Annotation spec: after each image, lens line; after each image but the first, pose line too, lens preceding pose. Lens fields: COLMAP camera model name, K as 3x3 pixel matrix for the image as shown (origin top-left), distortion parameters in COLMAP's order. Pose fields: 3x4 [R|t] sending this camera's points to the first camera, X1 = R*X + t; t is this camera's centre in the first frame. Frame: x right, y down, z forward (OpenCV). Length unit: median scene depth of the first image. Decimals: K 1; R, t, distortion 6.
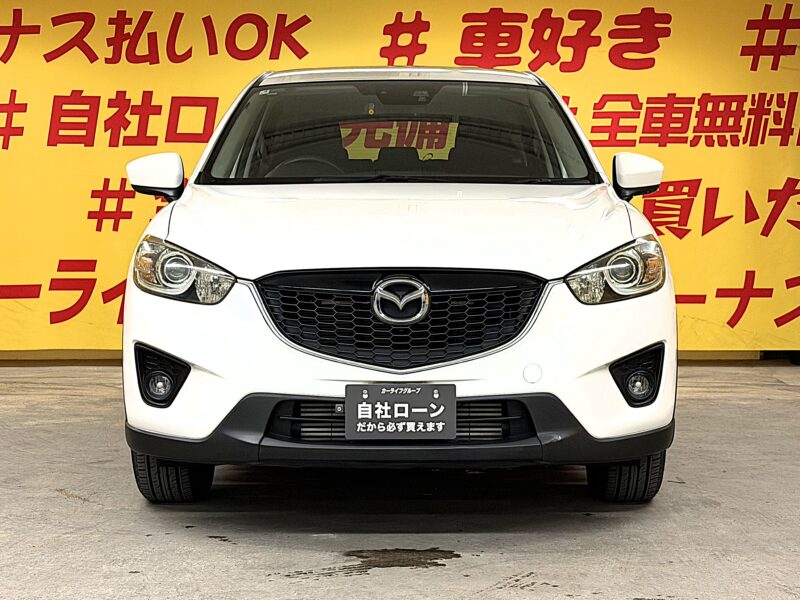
lens RADIAL K [[1629.1, 0, 403.9], [0, 1629.1, 304.3], [0, 0, 1]] dist [0.181362, 0.000000]
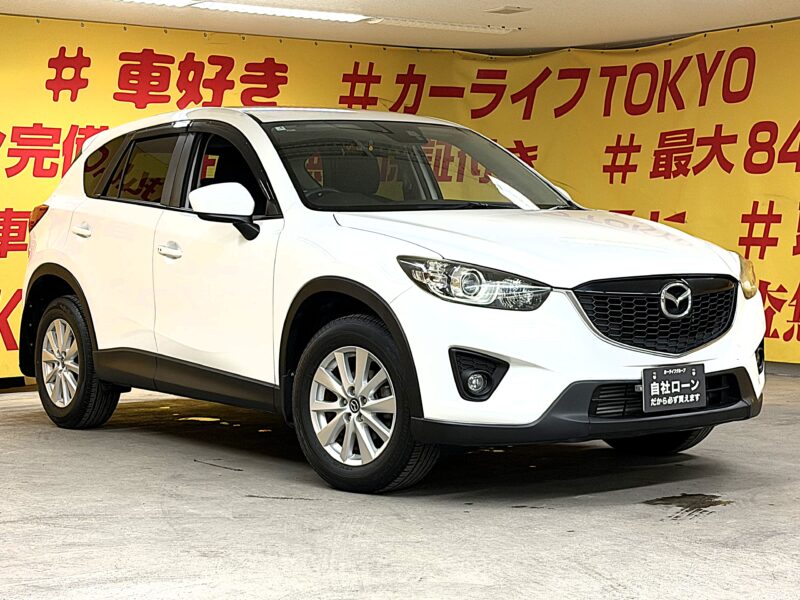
lens RADIAL K [[1592.7, 0, 407.0], [0, 1592.7, 295.5], [0, 0, 1]] dist [0.216782, 0.000000]
pose [[0.813950, -0.034184, 0.579928, -0.422786], [0.047760, 0.998826, -0.008156, -0.002660], [-0.578968, 0.034336, 0.814627, 0.047751]]
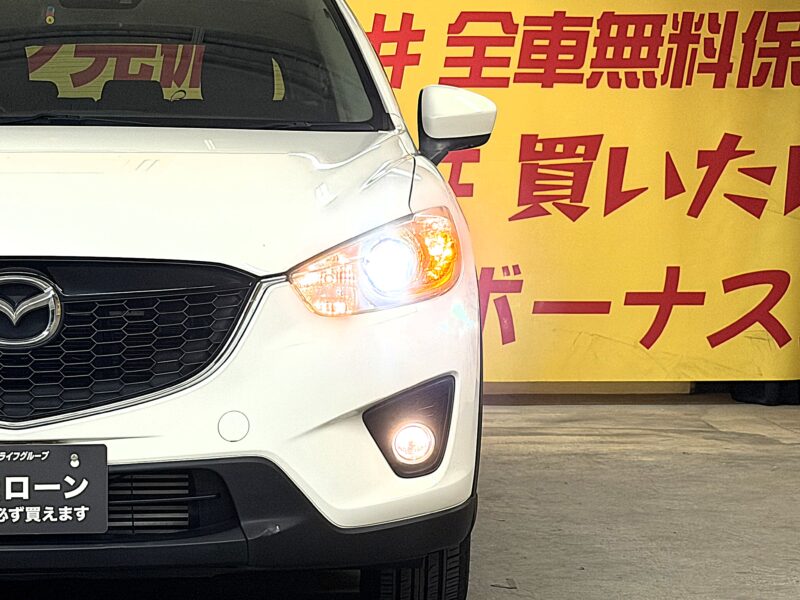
lens RADIAL K [[2201.4, 0, 400.3], [0, 2201.4, 298.8], [0, 0, 1]] dist [0.162144, 0.000000]
pose [[0.998628, -0.000992, 0.052360, 0.047047], [0.001386, 0.999971, -0.007493, -0.000014], [-0.052351, 0.007555, 0.998600, 0.072884]]
